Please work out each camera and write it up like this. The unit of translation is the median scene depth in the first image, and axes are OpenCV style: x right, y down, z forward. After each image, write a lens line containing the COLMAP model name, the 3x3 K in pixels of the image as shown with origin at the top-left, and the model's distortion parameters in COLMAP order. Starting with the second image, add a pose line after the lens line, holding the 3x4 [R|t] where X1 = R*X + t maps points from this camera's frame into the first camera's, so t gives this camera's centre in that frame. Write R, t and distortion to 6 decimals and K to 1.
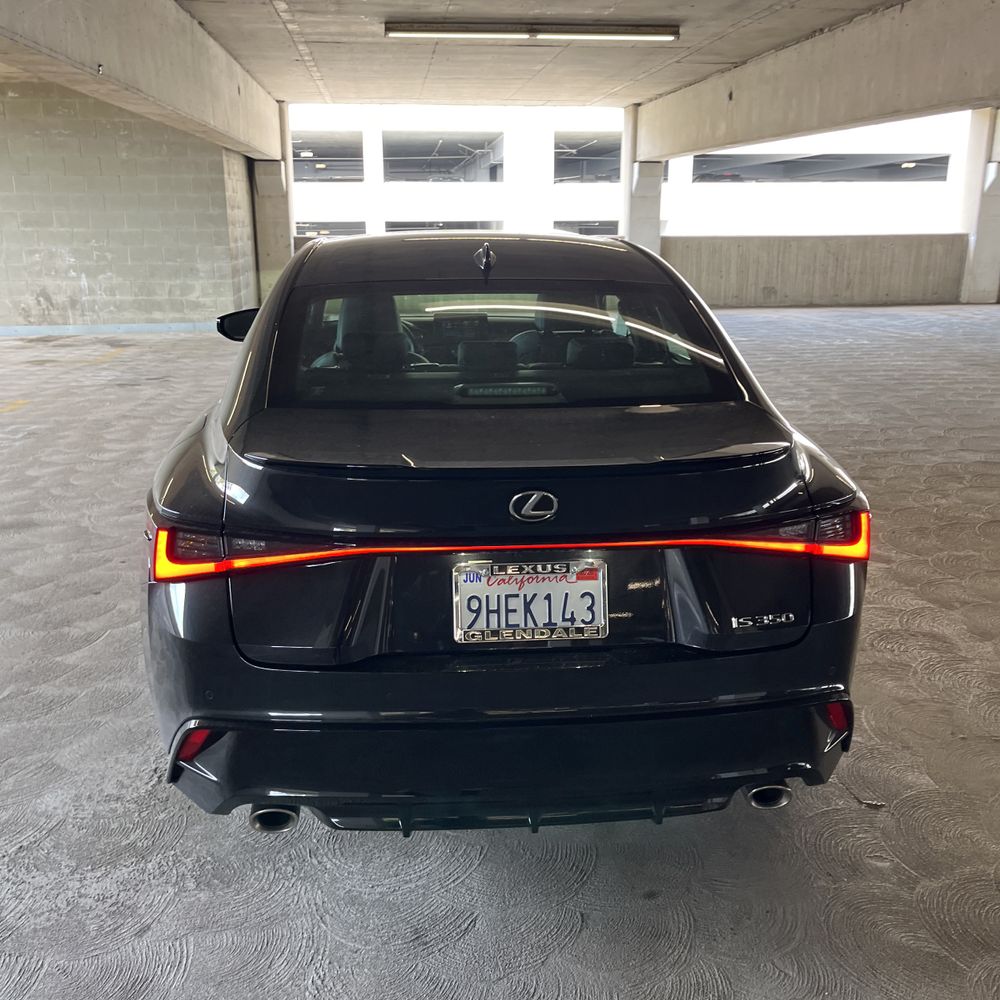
lens RADIAL K [[1004.0, 0, 499.0], [0, 1004.0, 521.3], [0, 0, 1]] dist [0.015612, 0.000000]
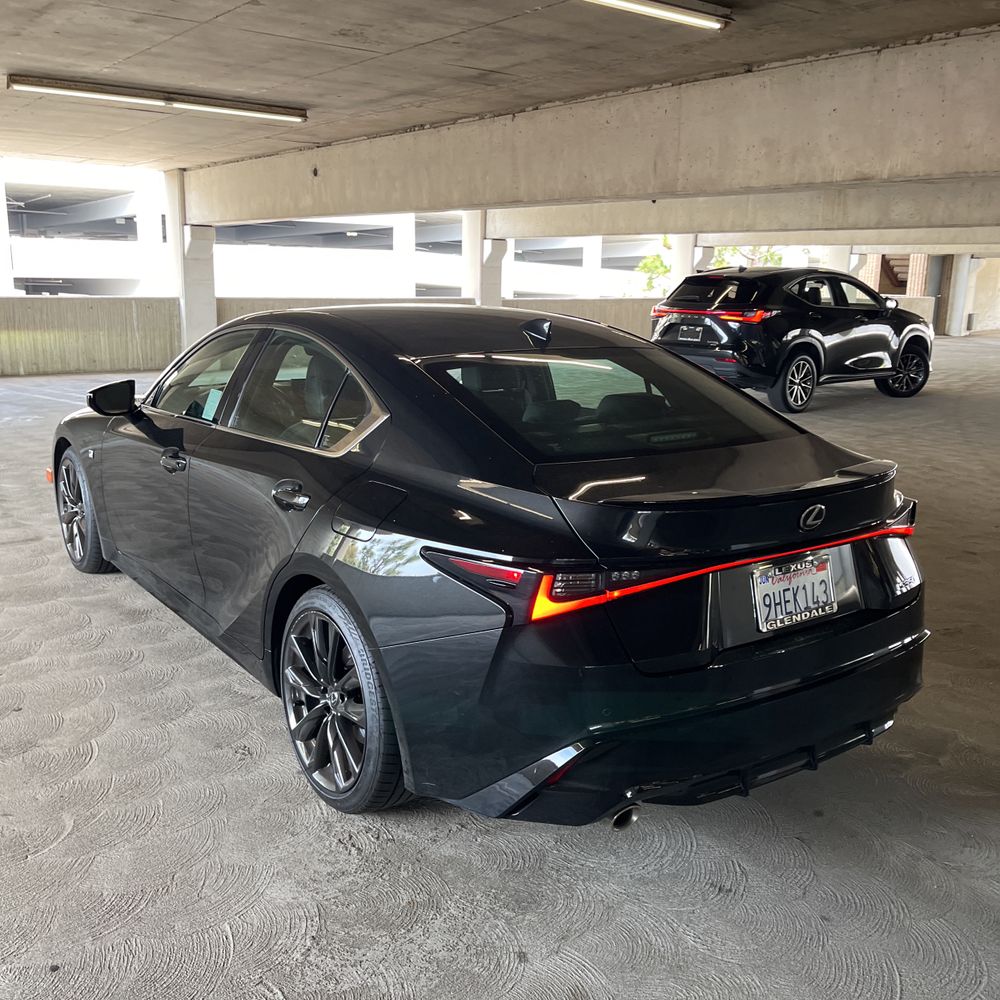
lens RADIAL K [[1004.0, 0, 488.6], [0, 1004.0, 504.1], [0, 0, 1]] dist [0.015612, 0.000000]
pose [[0.860161, -0.097591, 0.500599, -0.436927], [0.132530, 0.990574, -0.034612, -0.019142], [-0.492502, 0.096116, 0.864987, 0.023860]]
